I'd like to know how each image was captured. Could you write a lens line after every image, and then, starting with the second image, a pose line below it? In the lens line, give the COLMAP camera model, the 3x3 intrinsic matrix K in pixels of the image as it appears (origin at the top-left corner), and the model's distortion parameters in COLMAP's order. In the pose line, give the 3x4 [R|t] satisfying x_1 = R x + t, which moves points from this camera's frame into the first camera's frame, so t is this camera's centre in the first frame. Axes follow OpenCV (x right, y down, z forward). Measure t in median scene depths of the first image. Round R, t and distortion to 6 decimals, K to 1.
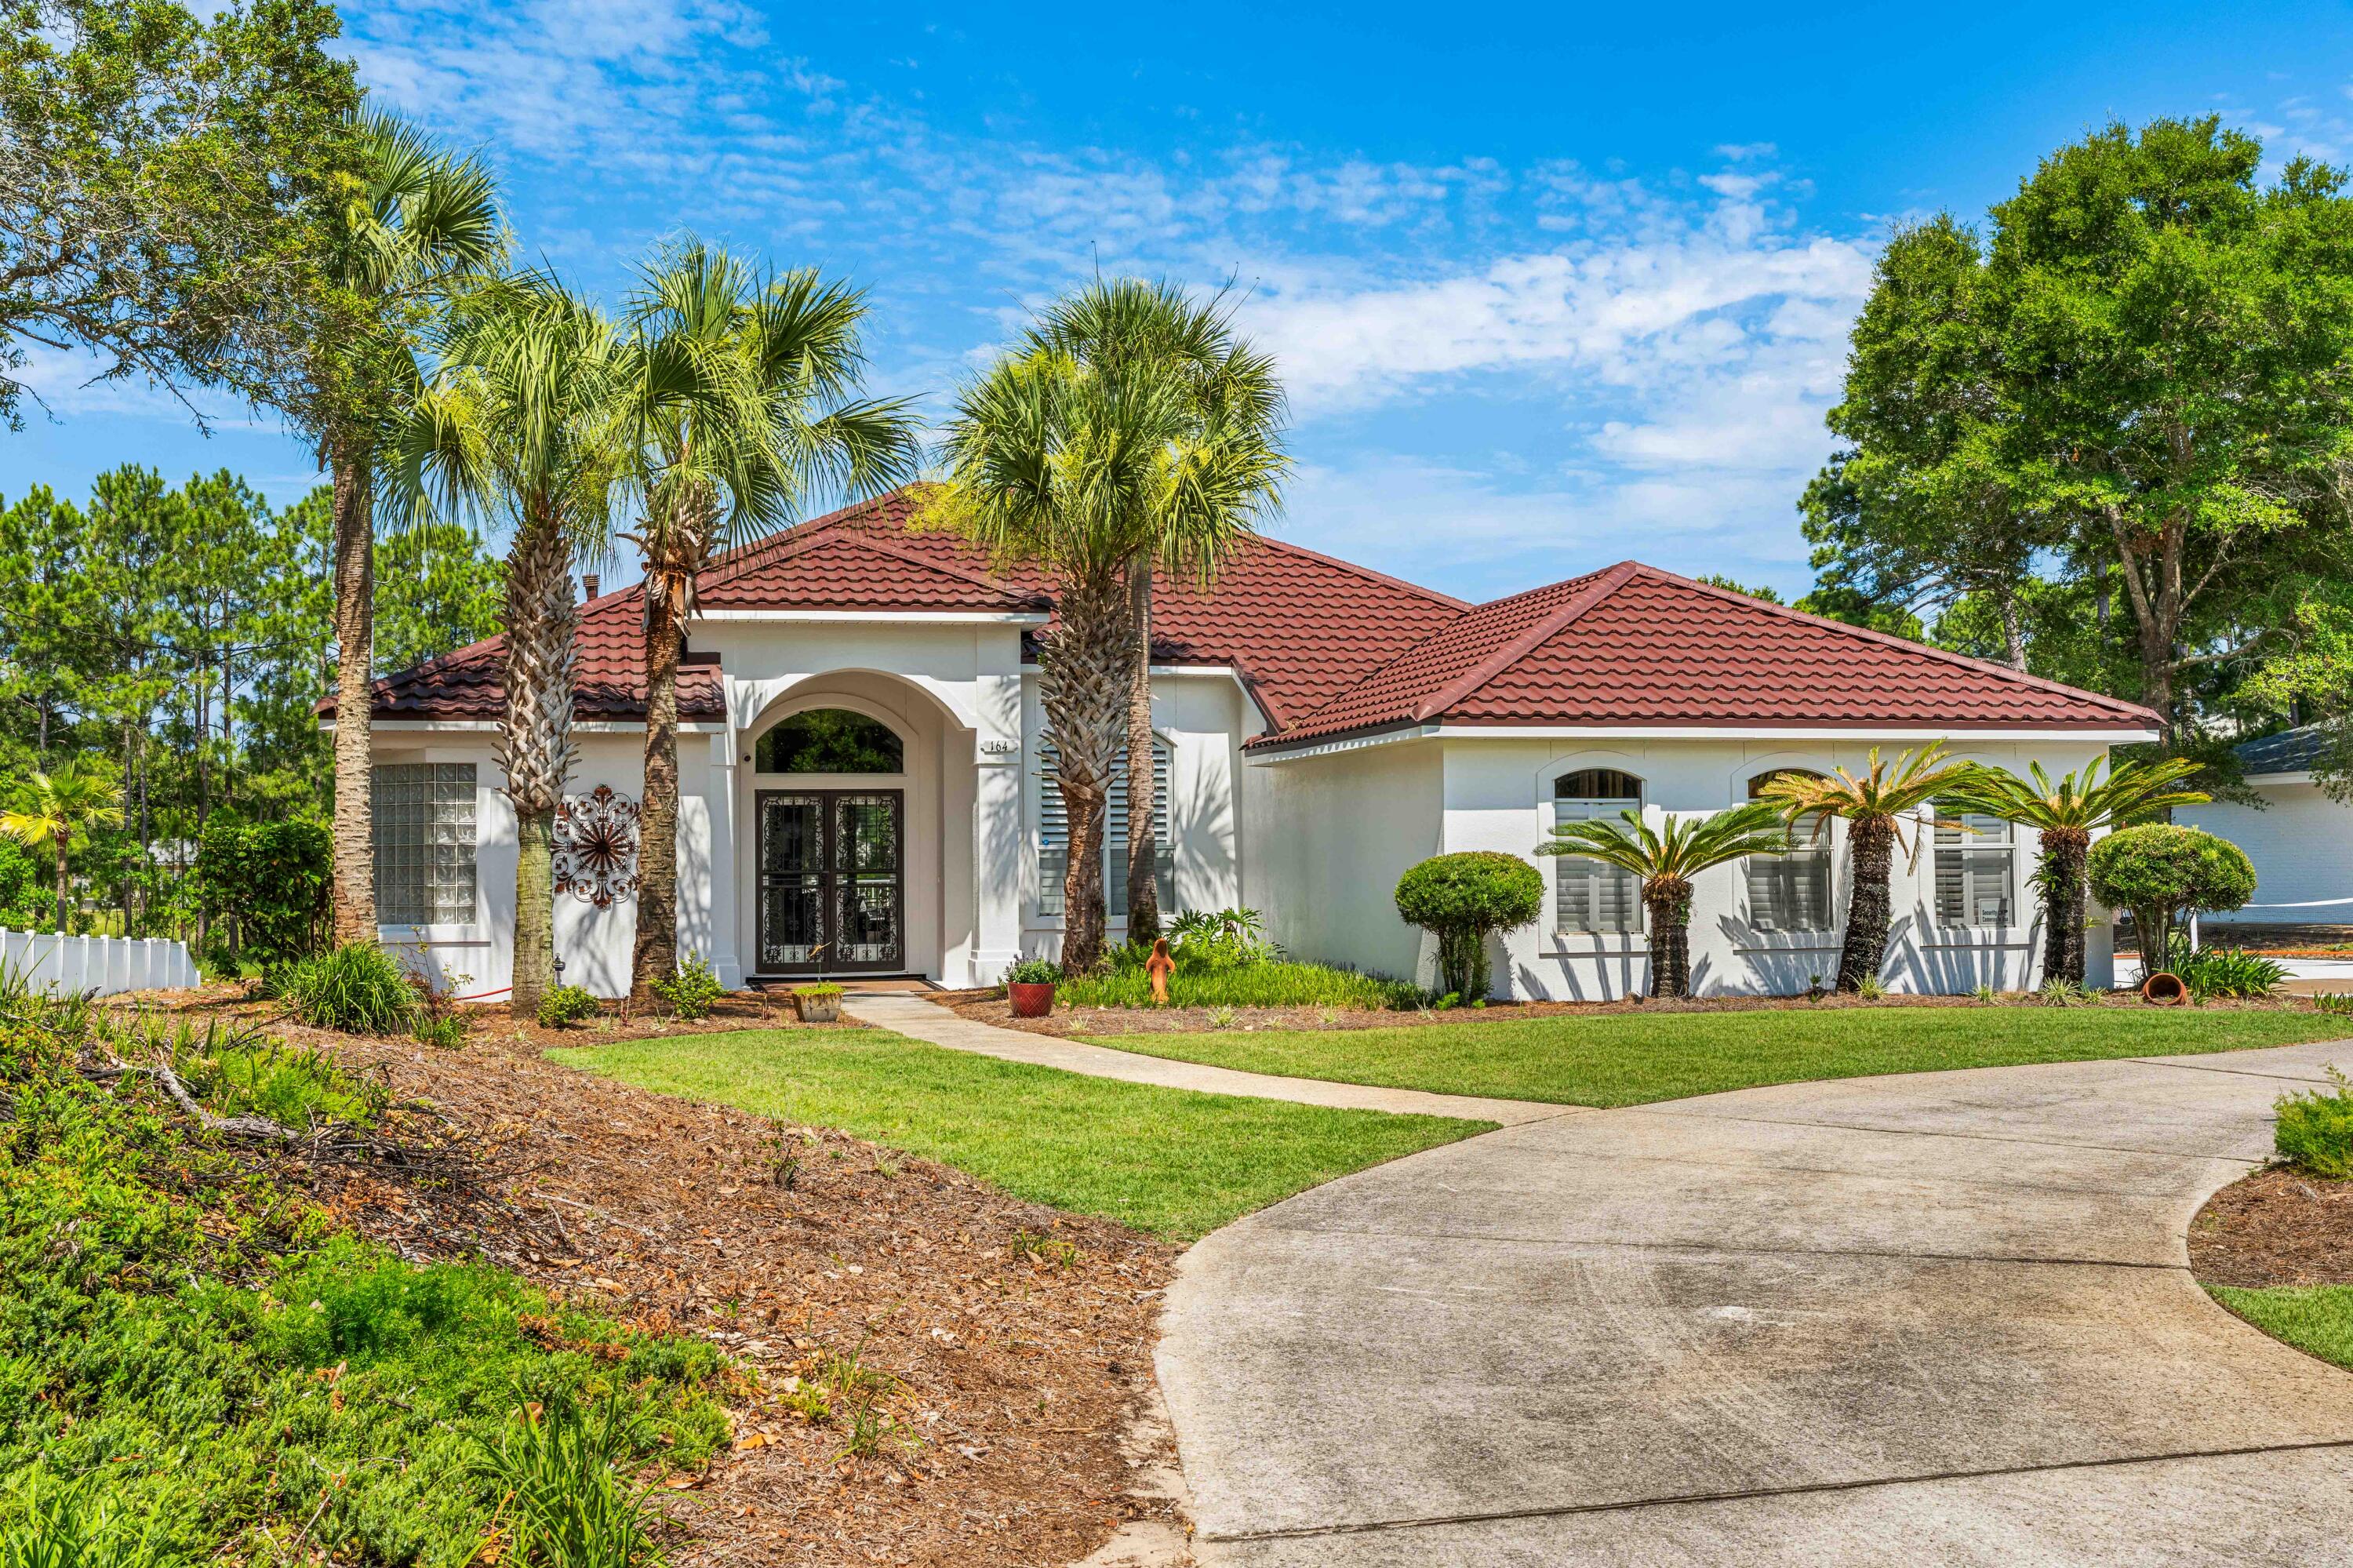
lens RADIAL K [[2425.0, 0, 1167.0], [0, 2425.0, 780.0], [0, 0, 1]] dist [0.001689, 0.000000]
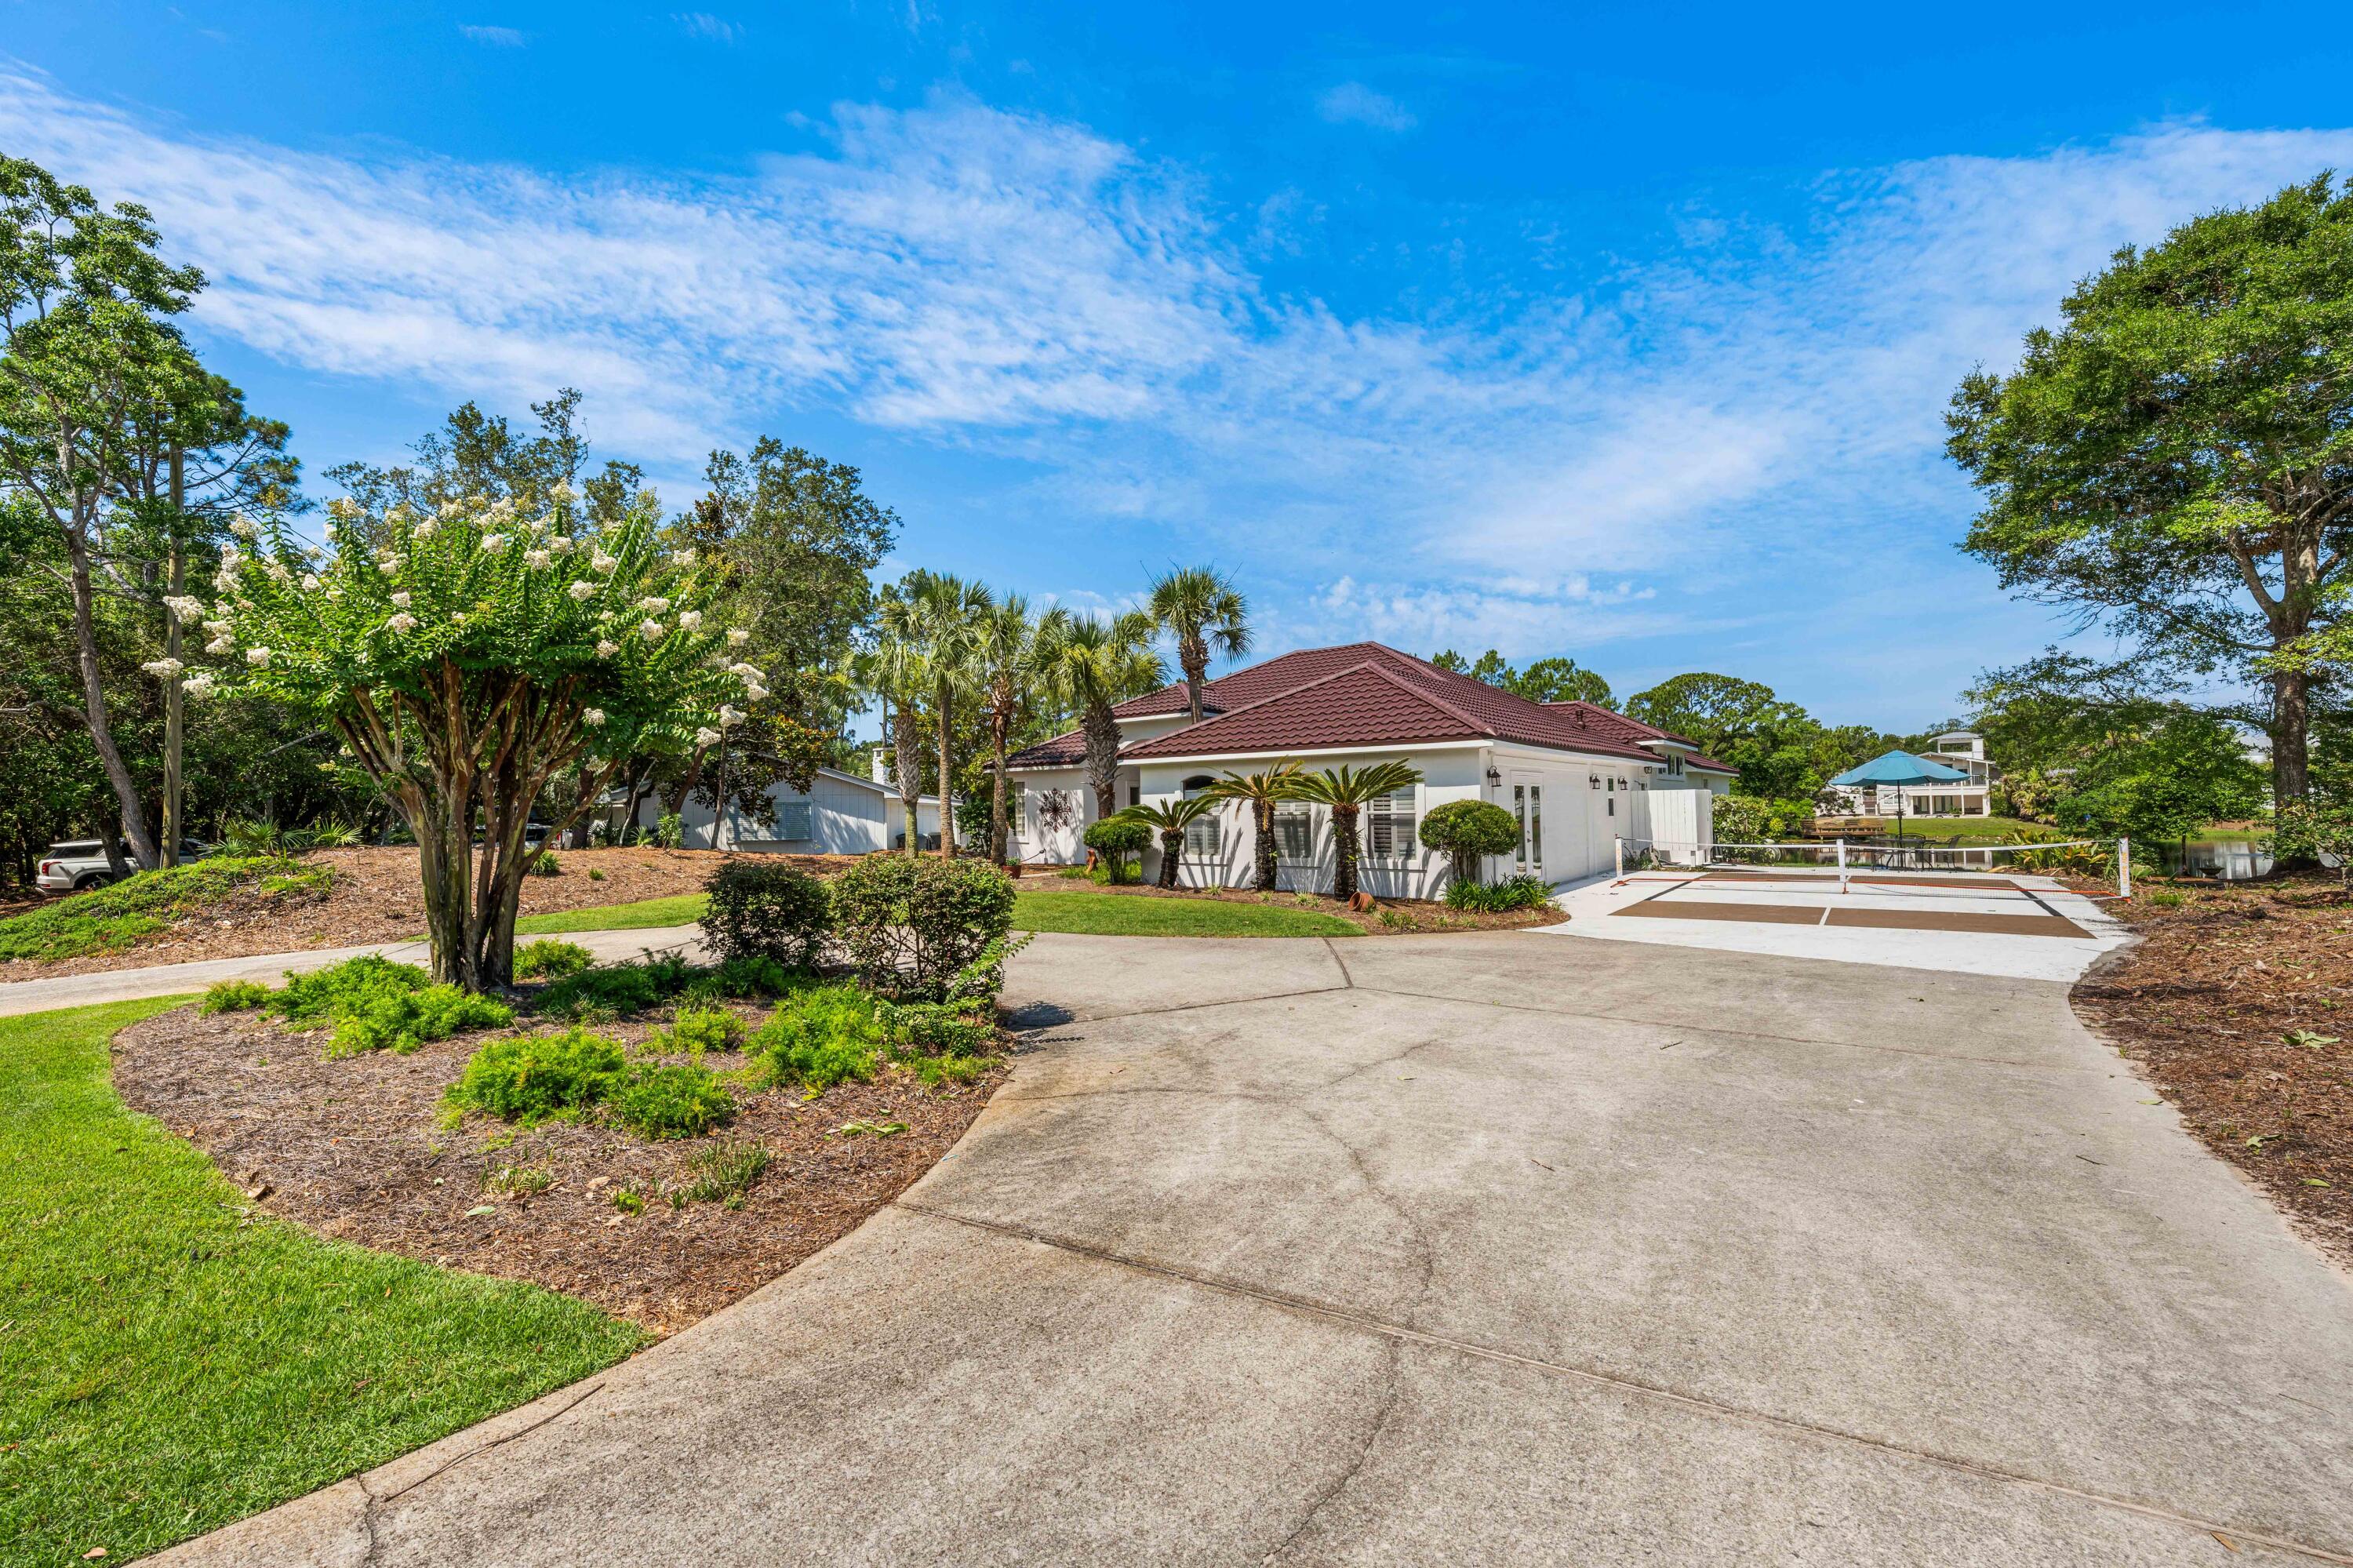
lens RADIAL K [[946.9, 0, 1178.6], [0, 946.9, 780.5], [0, 0, 1]] dist [-0.000257, 0.000178]
pose [[0.626753, -0.022857, -0.778883, 0.794971], [0.032874, 0.999455, -0.002877, 0.001695], [0.778525, -0.023802, 0.627163, 0.471183]]
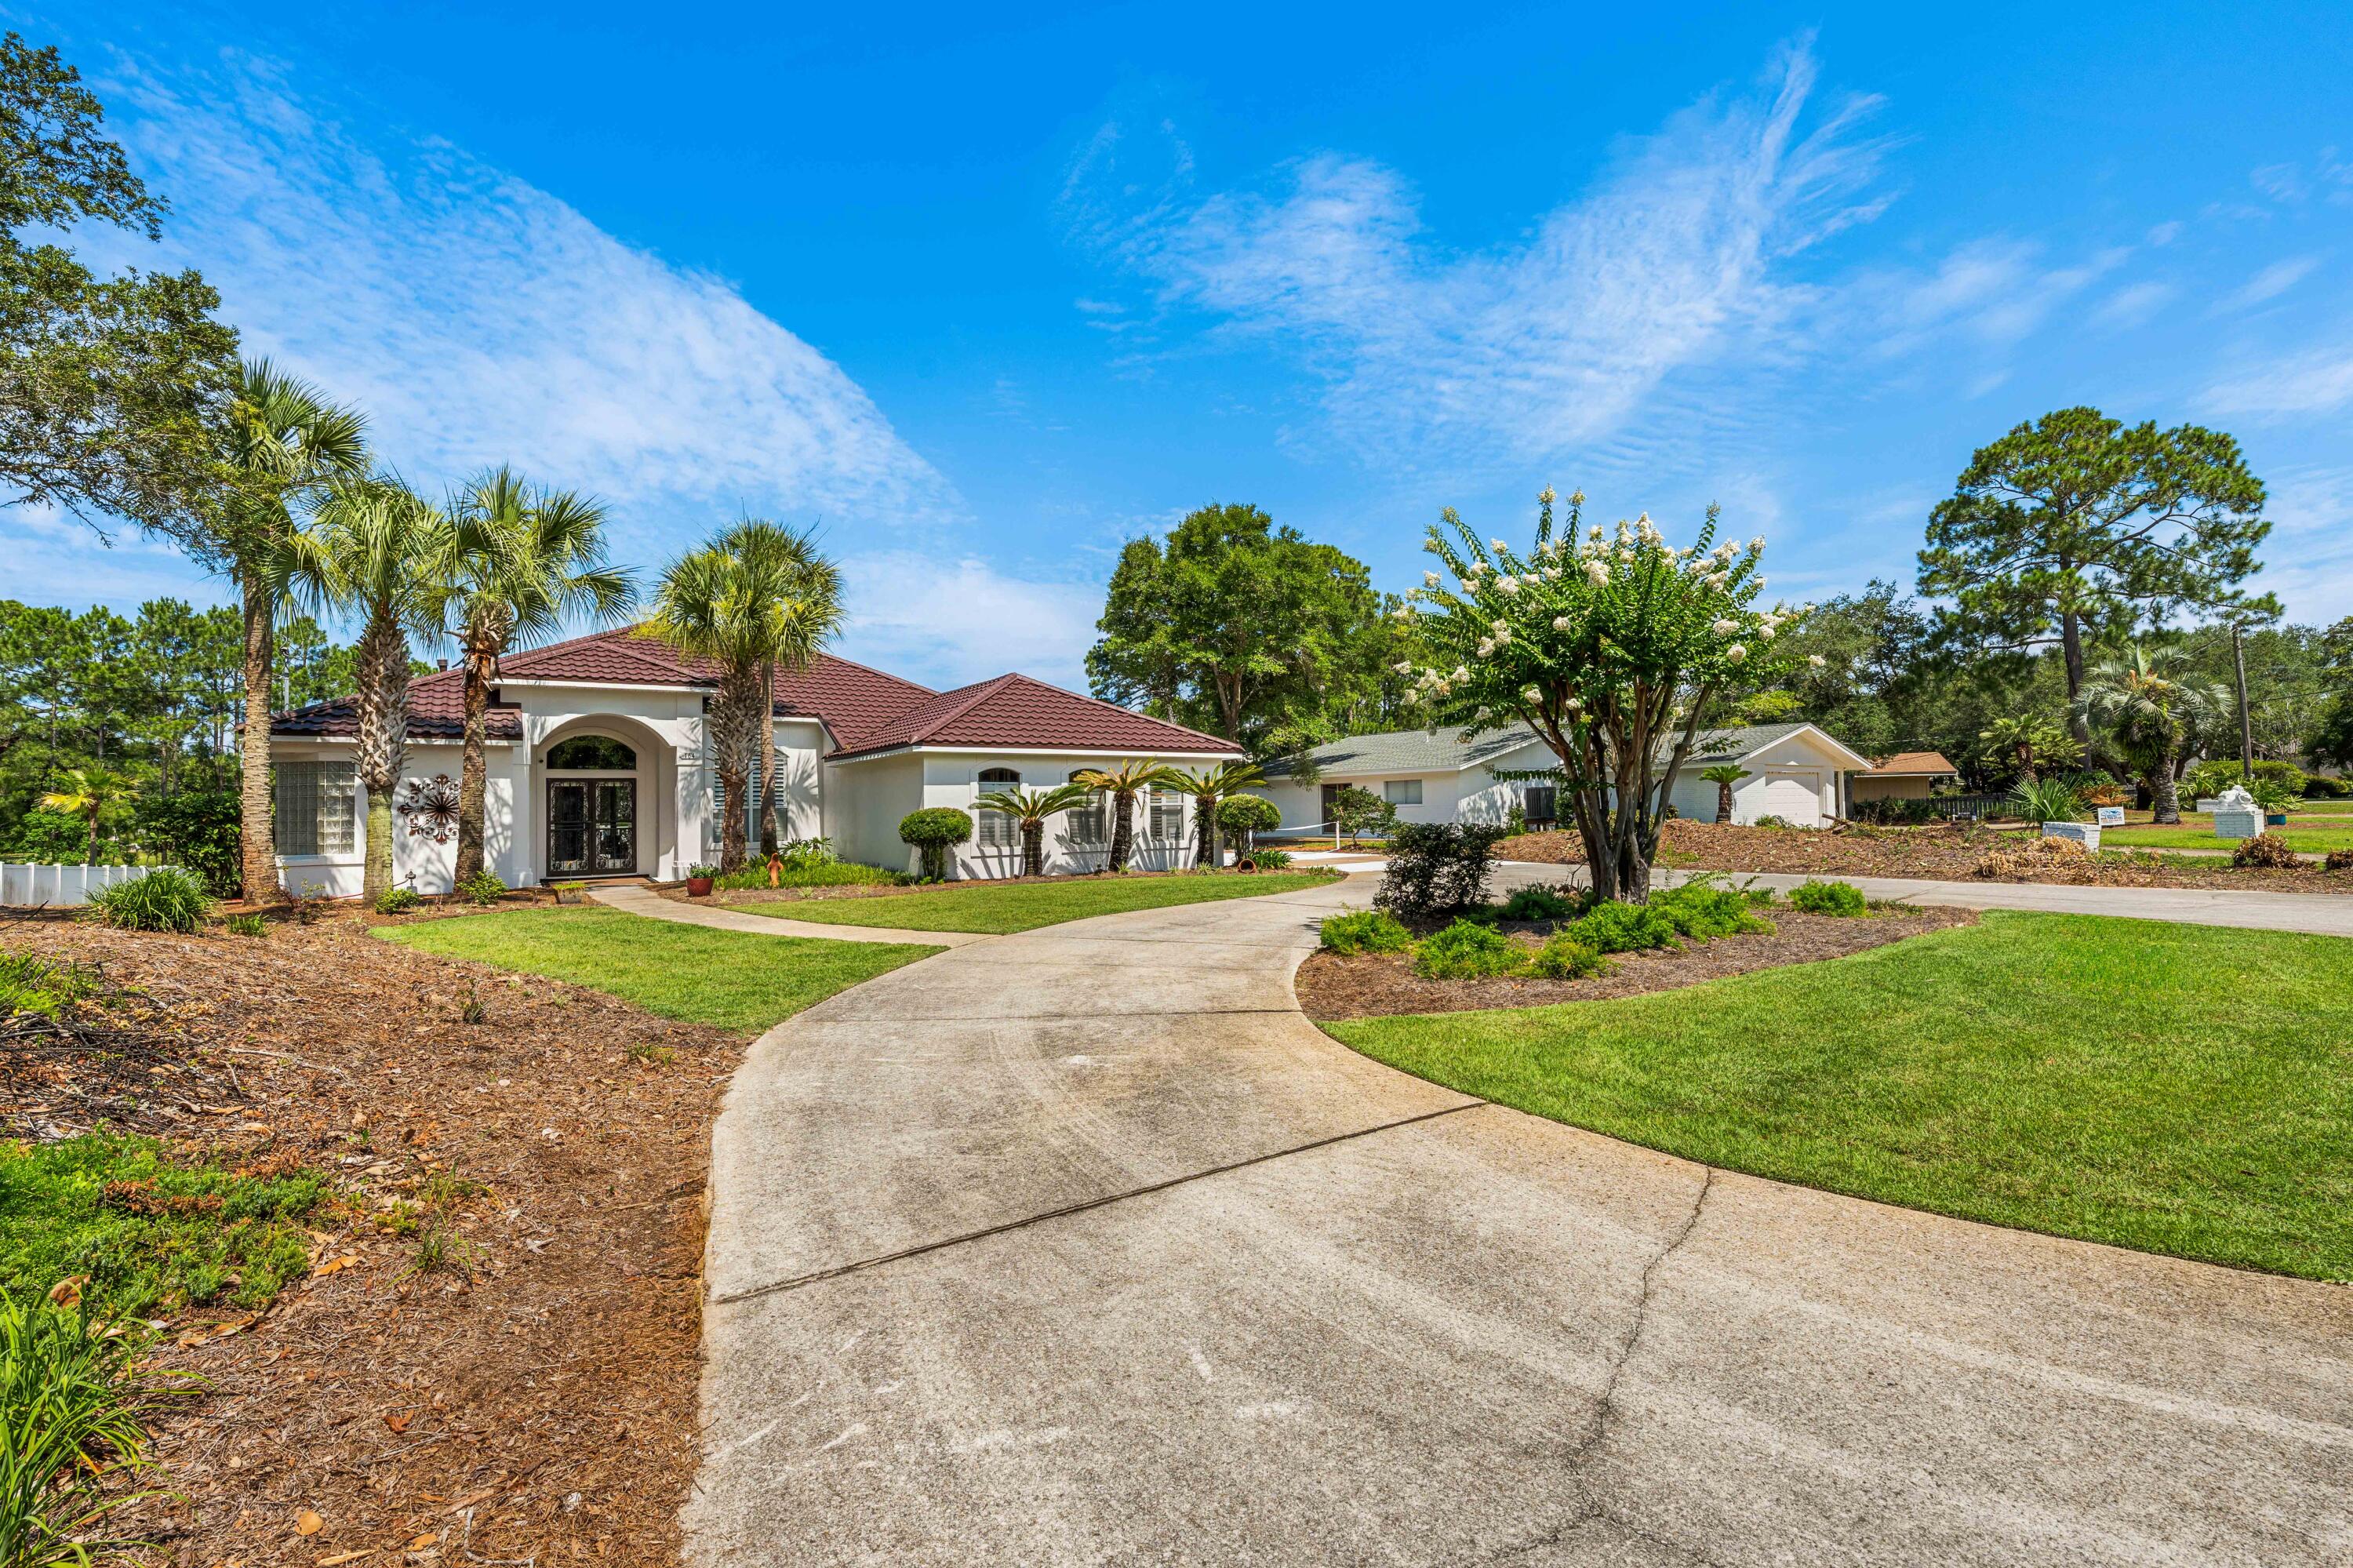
lens RADIAL K [[1011.9, 0, 1187.1], [0, 1011.9, 775.9], [0, 0, 1]] dist [-0.000618, 0.001810]
pose [[0.935164, 0.004947, 0.354181, 0.018951], [-0.002906, 0.999976, -0.006294, 0.007157], [-0.354204, 0.004857, 0.935156, 0.118972]]
